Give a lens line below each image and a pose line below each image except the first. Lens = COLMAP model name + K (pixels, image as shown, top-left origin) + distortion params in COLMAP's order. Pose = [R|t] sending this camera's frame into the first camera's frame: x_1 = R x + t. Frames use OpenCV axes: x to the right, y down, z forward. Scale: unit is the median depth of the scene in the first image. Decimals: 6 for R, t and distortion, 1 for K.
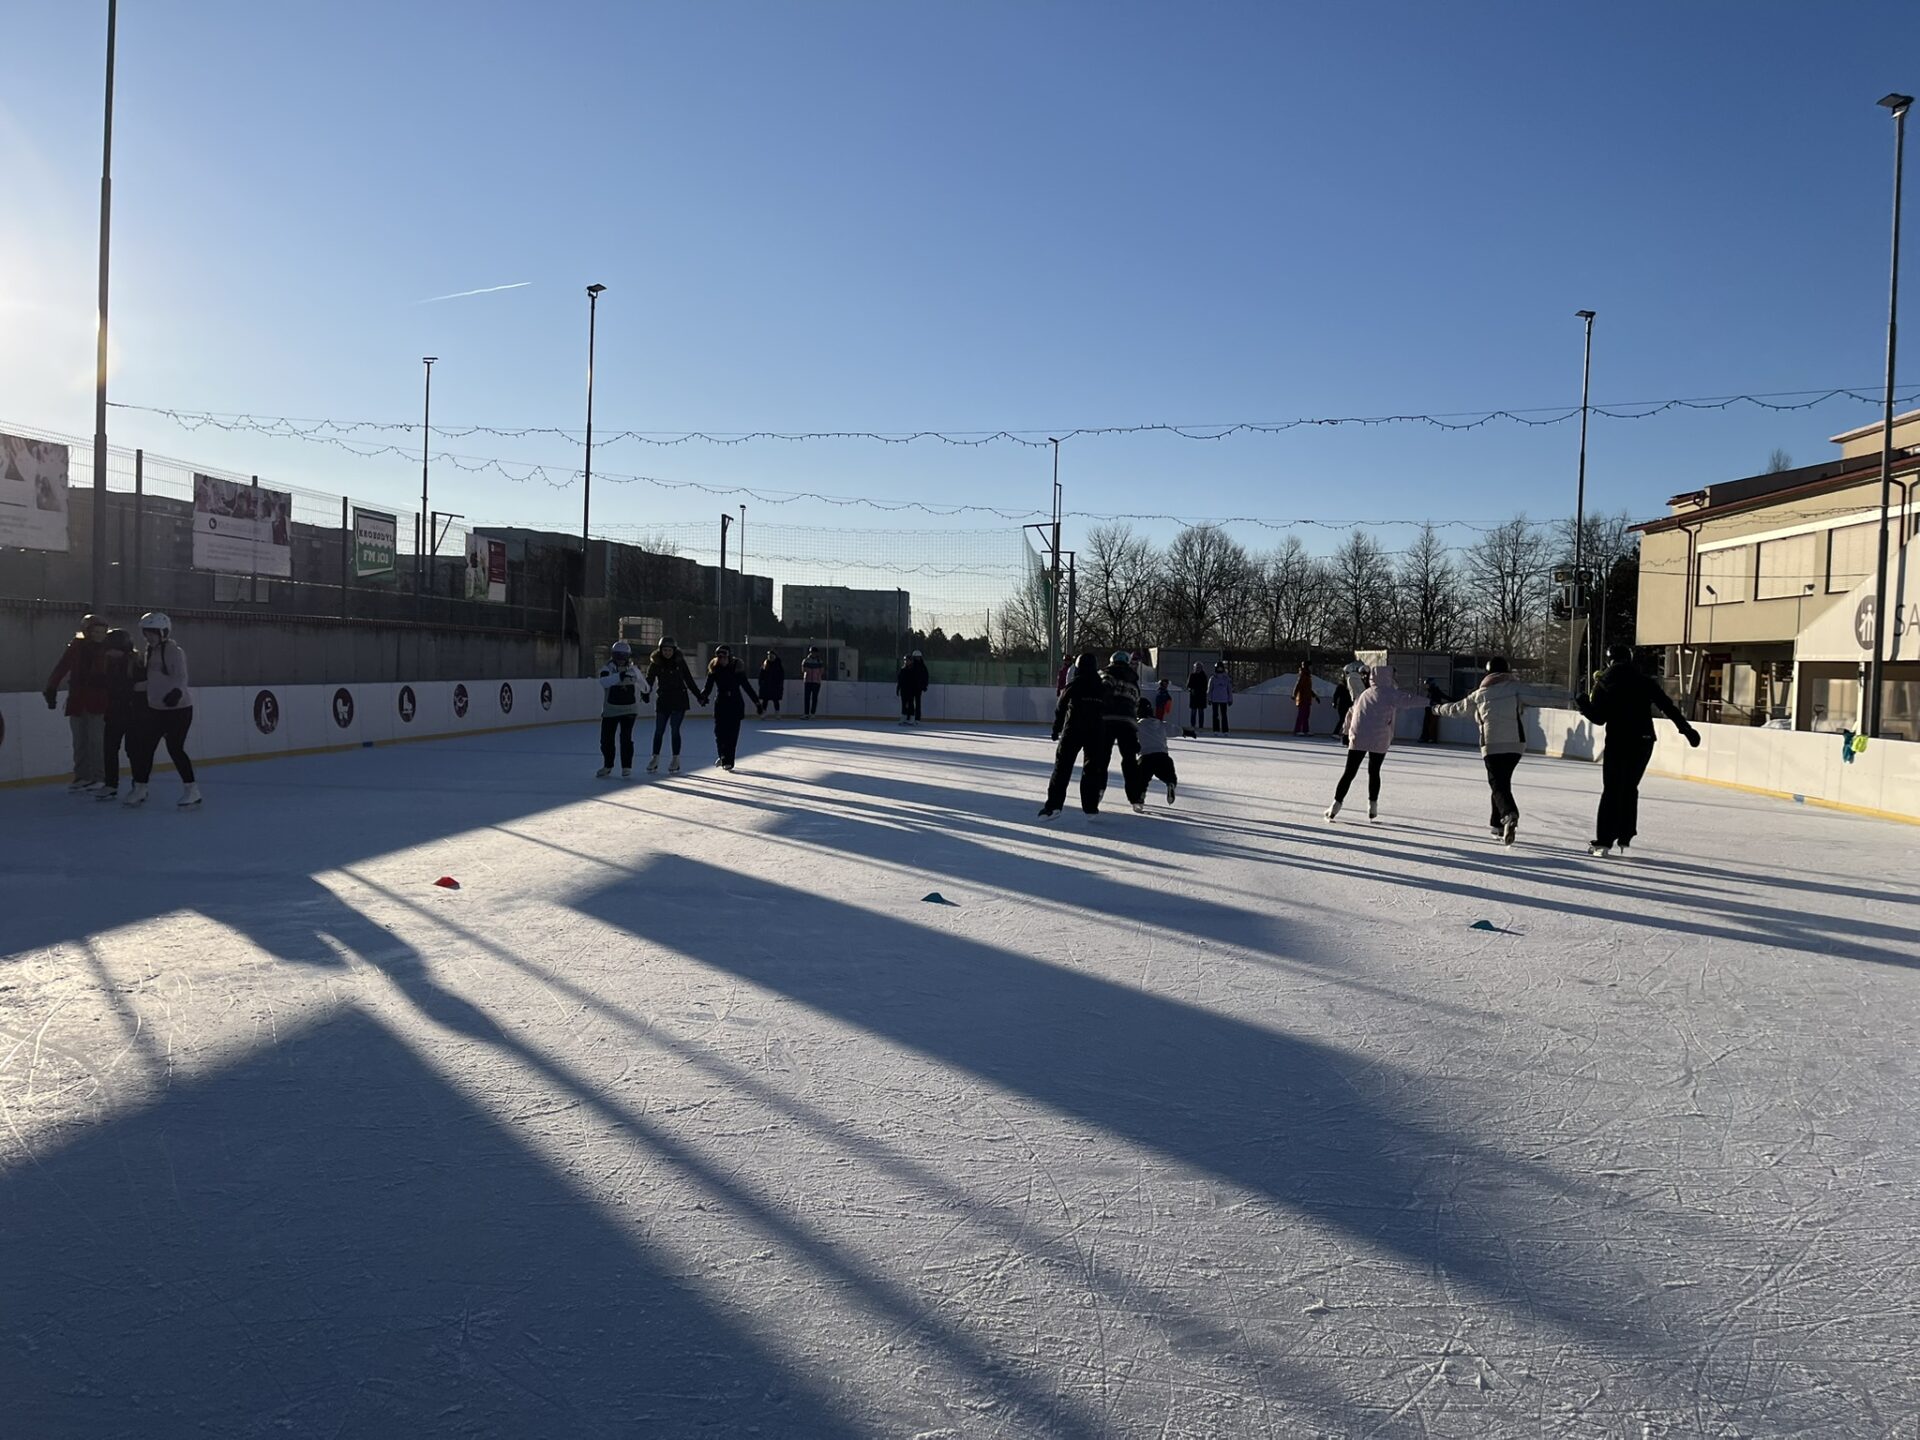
lens RADIAL K [[1423.1, 0, 976.4], [0, 1423.1, 721.9], [0, 0, 1]] dist [0.079095, -0.118329]
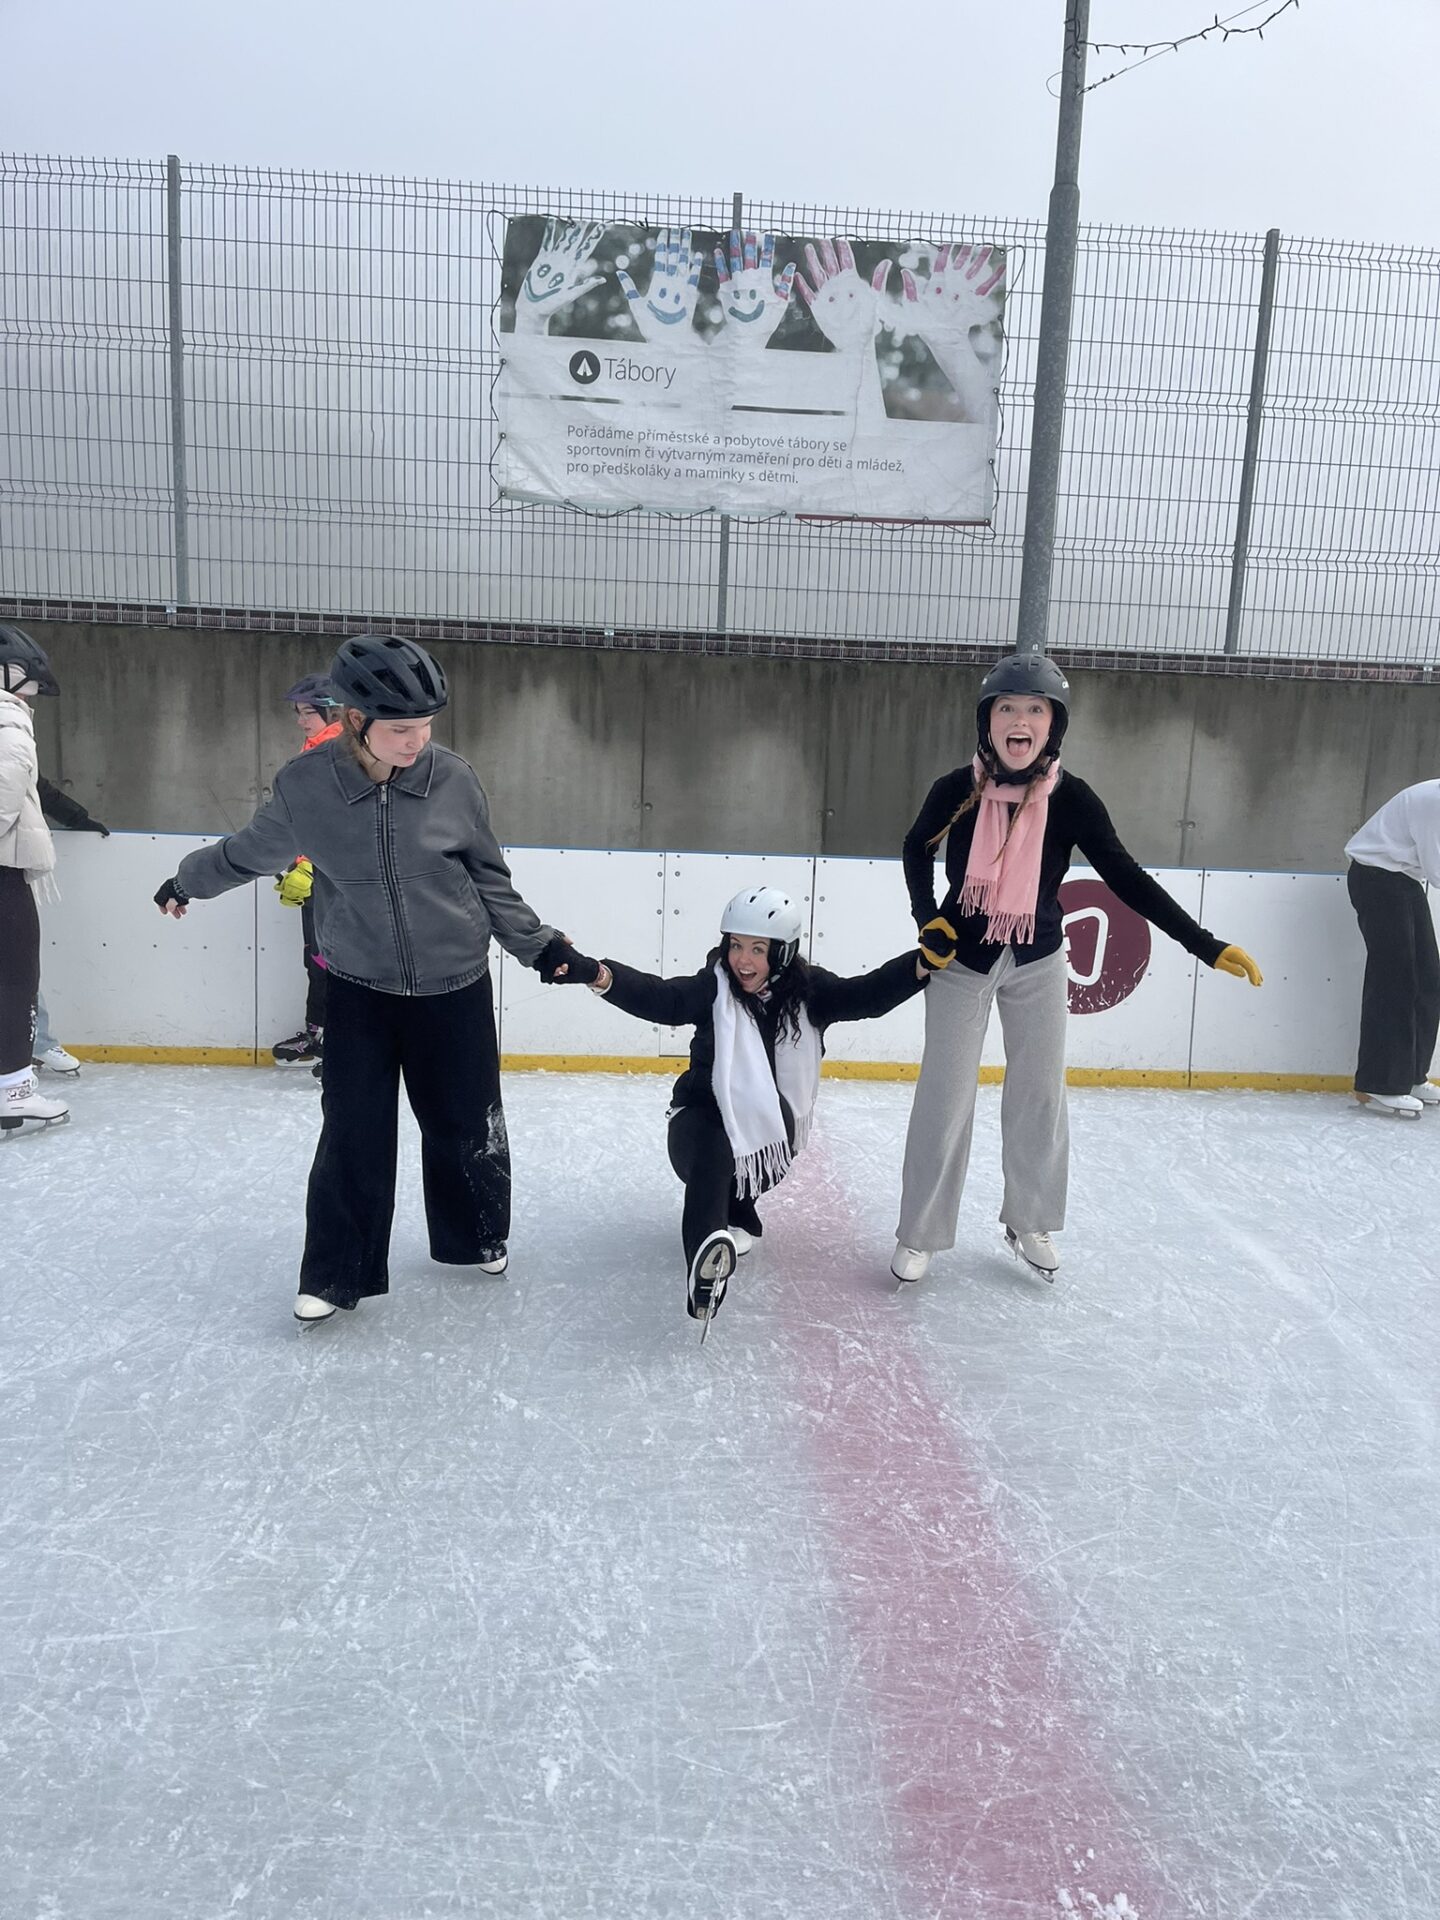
lens RADIAL K [[1436.3, 0, 723.3], [0, 1436.3, 981.0], [0, 0, 1]] dist [0.026825, 0.003336]
pose [[0.138334, 0.154483, -0.978263, -0.176607], [-0.078808, 0.986345, 0.144615, -0.034467], [0.987245, 0.057090, 0.148619, 0.724430]]
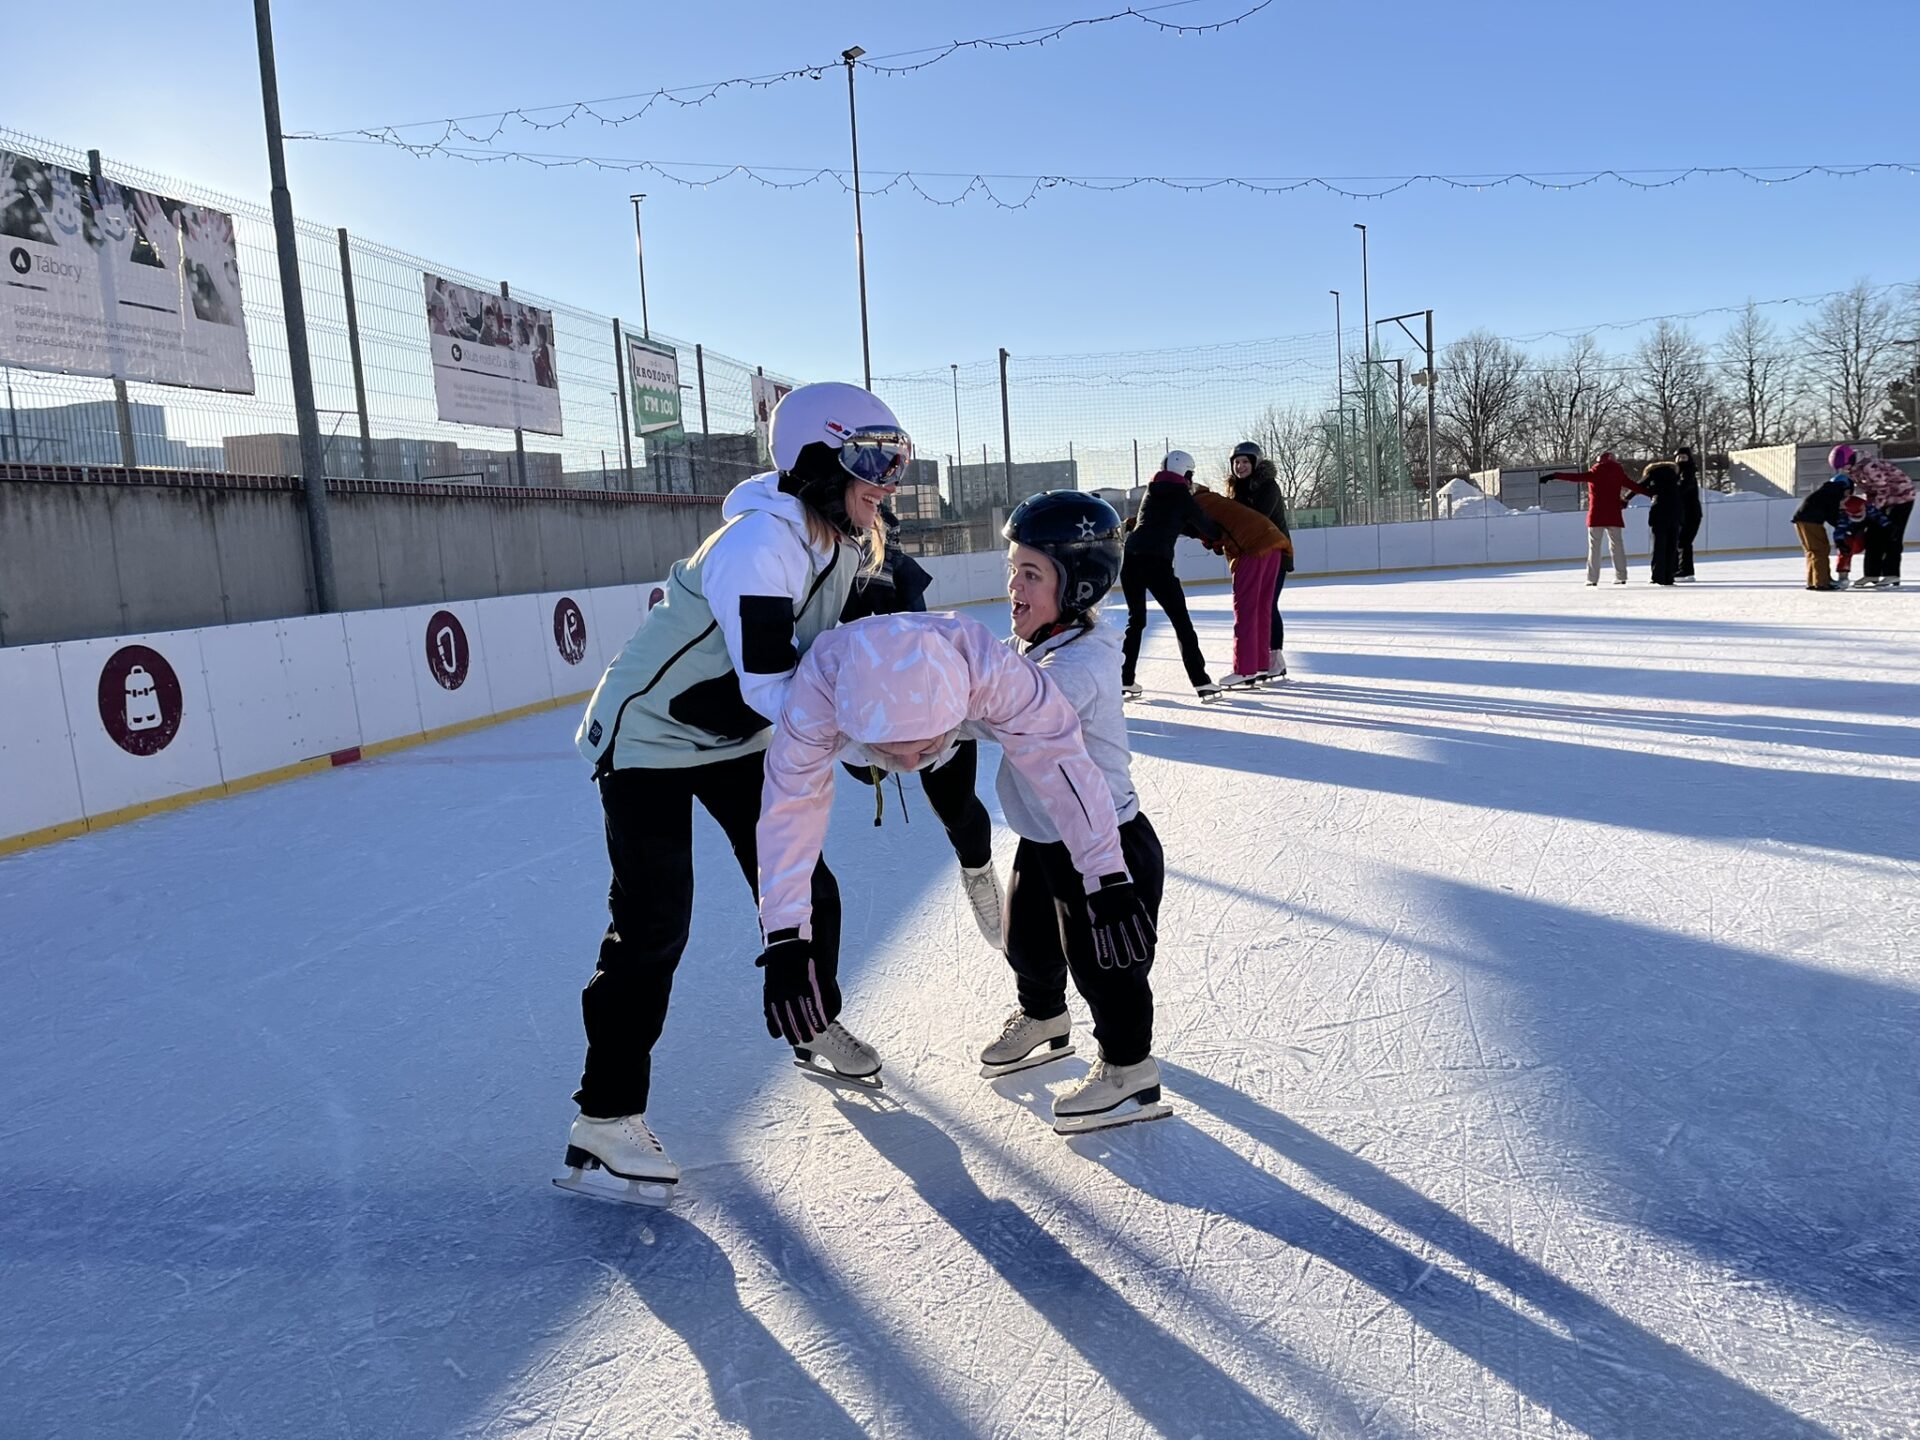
lens RADIAL K [[1434.0, 0, 995.0], [0, 1434.0, 692.4], [0, 0, 1]] dist [0.065268, -0.113832]
pose [[0.990997, -0.082319, -0.105588, -0.222250], [0.089117, 0.994129, 0.061361, -0.001958], [0.099917, -0.070218, 0.992515, 0.348183]]
